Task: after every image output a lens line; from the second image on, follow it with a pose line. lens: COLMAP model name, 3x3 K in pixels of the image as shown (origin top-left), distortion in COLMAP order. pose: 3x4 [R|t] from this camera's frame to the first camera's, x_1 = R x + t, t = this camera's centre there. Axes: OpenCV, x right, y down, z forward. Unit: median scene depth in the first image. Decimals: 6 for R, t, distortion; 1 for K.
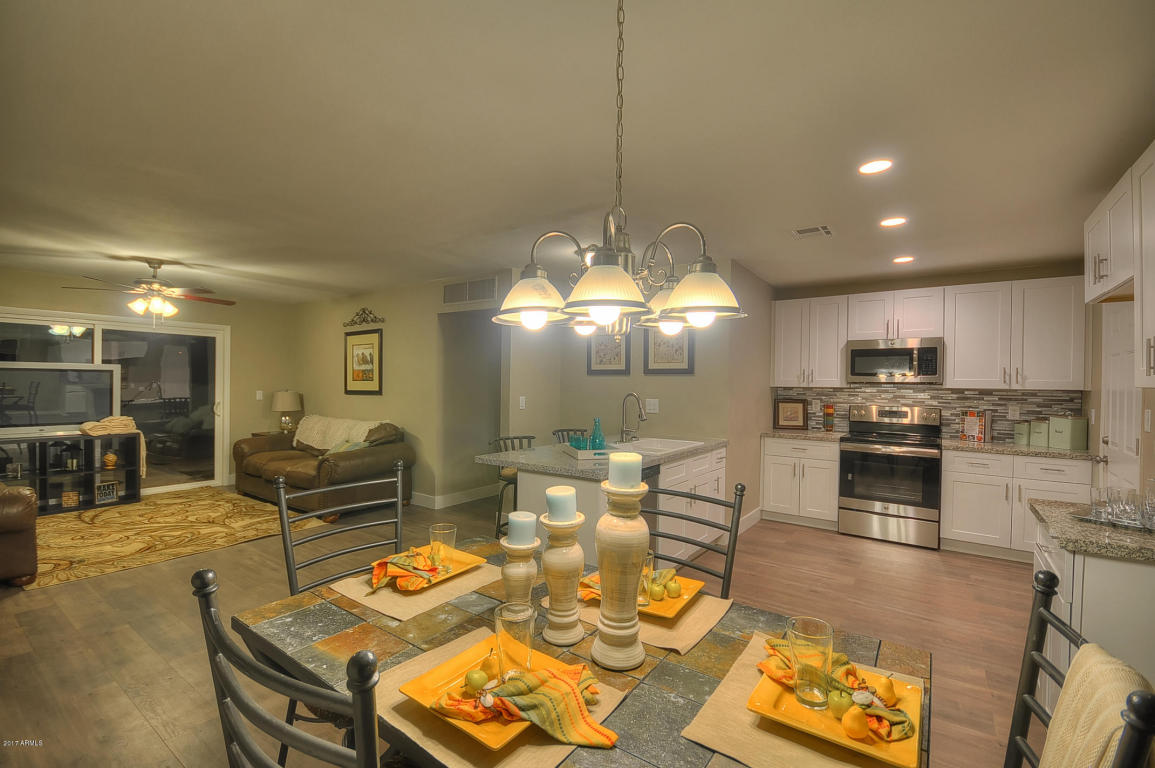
lens RADIAL K [[502.0, 0, 577.9], [0, 502.0, 387.4], [0, 0, 1]] dist [0.009687, -0.010442]
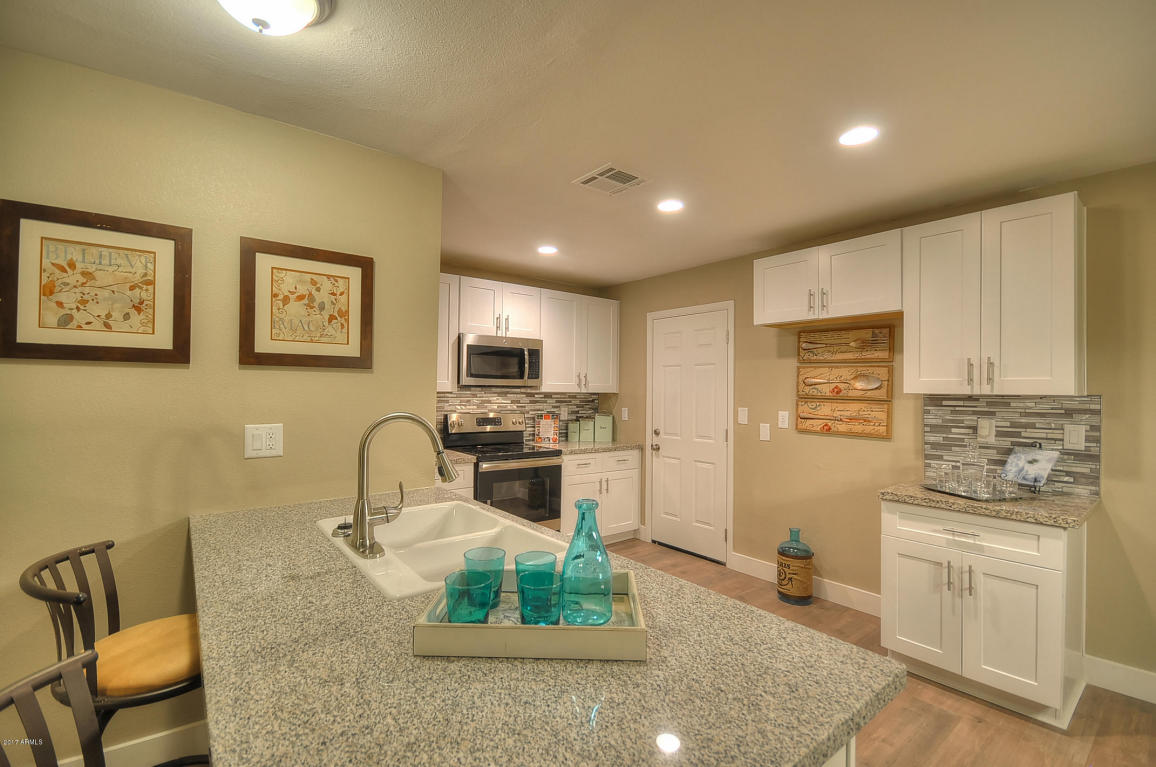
lens RADIAL K [[509.1, 0, 578.0], [0, 509.1, 383.5], [0, 0, 1]] dist [-0.001037, -0.000429]
pose [[0.275603, 0.006333, 0.961251, -0.192846], [0.001413, 0.999975, -0.006993, -0.007418], [-0.961270, 0.003286, 0.275587, 0.627322]]
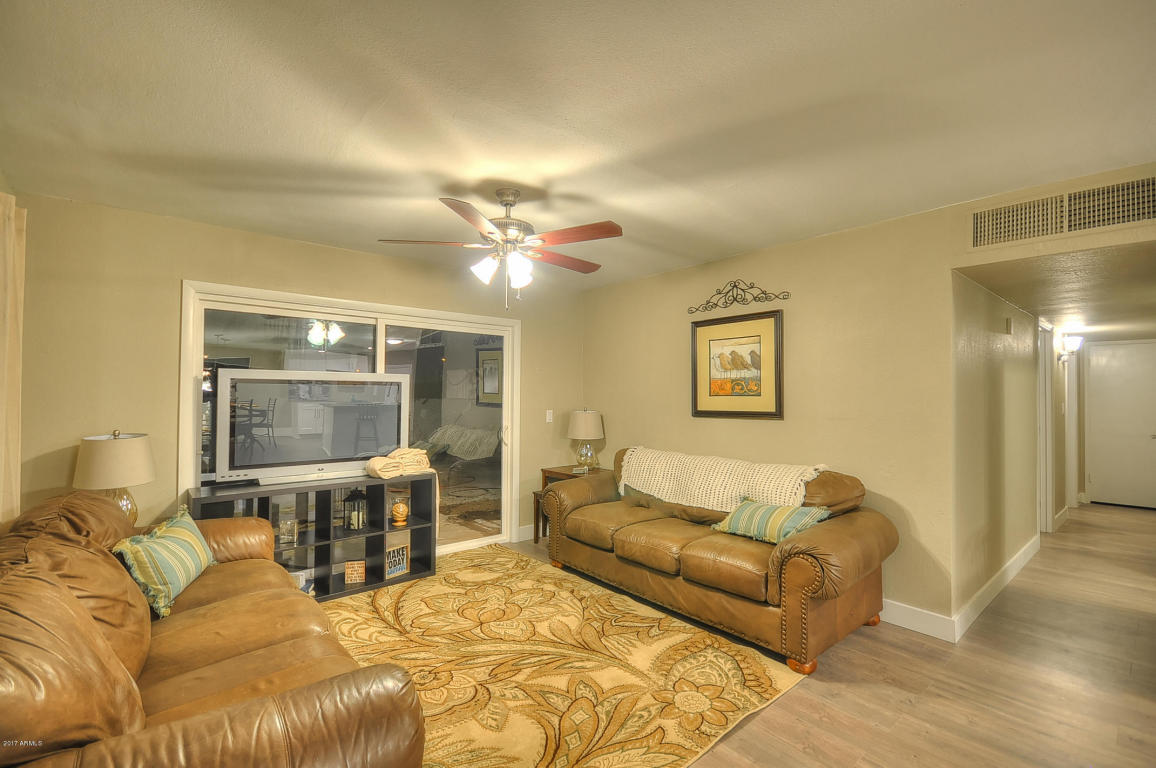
lens RADIAL K [[505.4, 0, 575.6], [0, 505.4, 386.4], [0, 0, 1]] dist [0.010712, -0.011662]
pose [[0.968287, -0.007970, -0.249714, -0.603152], [0.000897, 0.999595, -0.028426, -0.009242], [0.249840, 0.027301, 0.967902, 0.442702]]
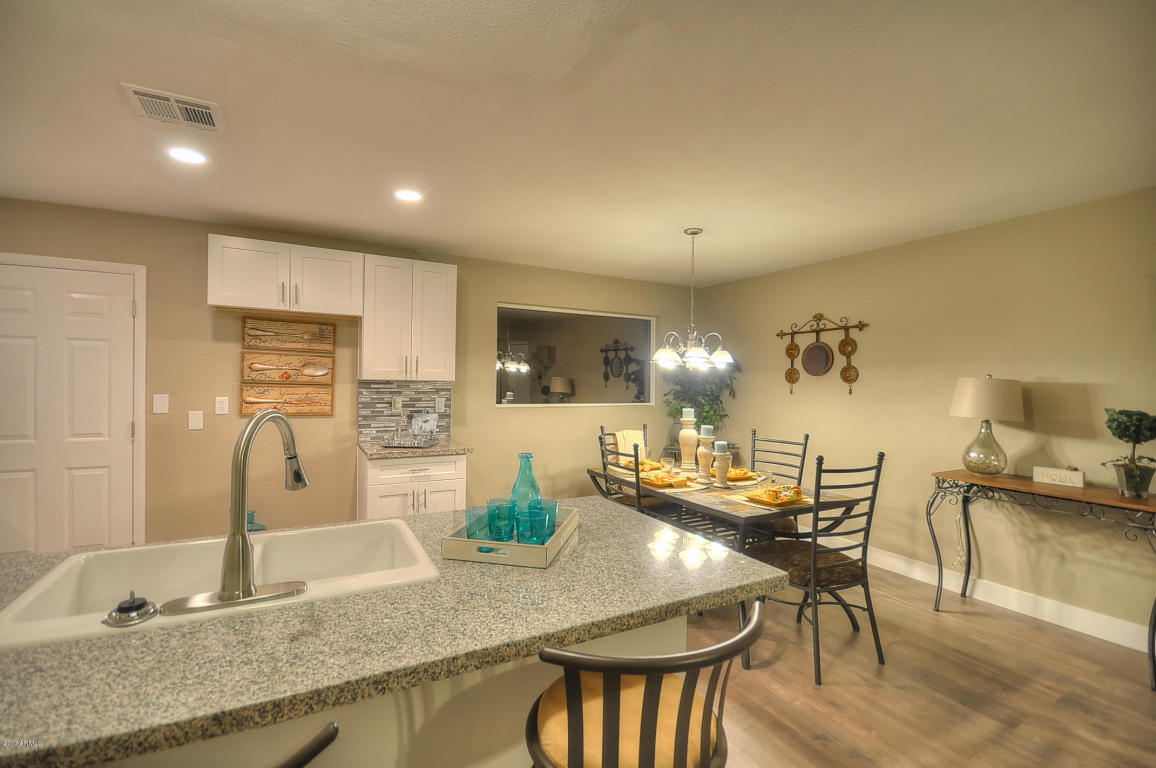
lens RADIAL K [[515.6, 0, 573.7], [0, 515.6, 384.1], [0, 0, 1]] dist [-0.000080, 0.000284]
pose [[-0.901507, -0.025258, 0.432027, -0.155530], [-0.020585, 0.999668, 0.015489, -0.011229], [-0.432275, 0.005070, -0.901728, 0.999409]]
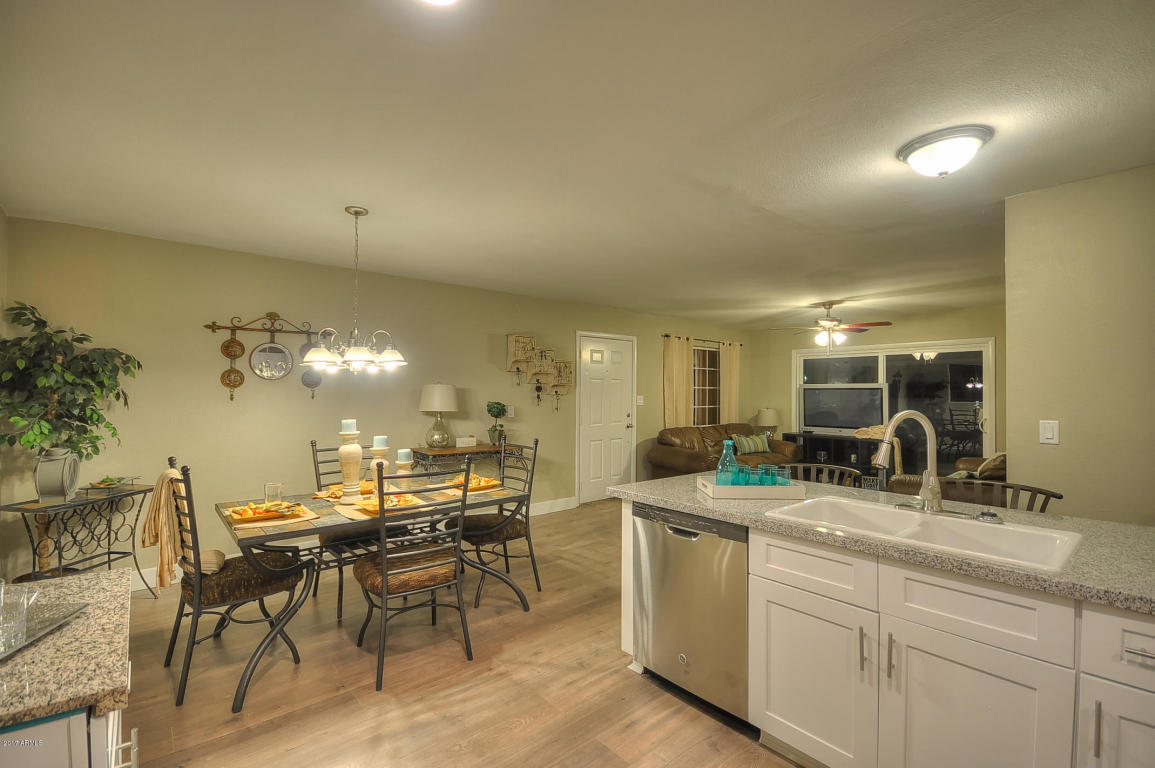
lens RADIAL K [[504.9, 0, 575.1], [0, 504.9, 386.4], [0, 0, 1]] dist [0.010712, -0.011662]
pose [[-0.239363, -0.024853, -0.970612, 0.554122], [-0.014746, 0.999650, -0.021960, 0.001851], [0.970818, 0.009056, -0.239646, 0.659993]]
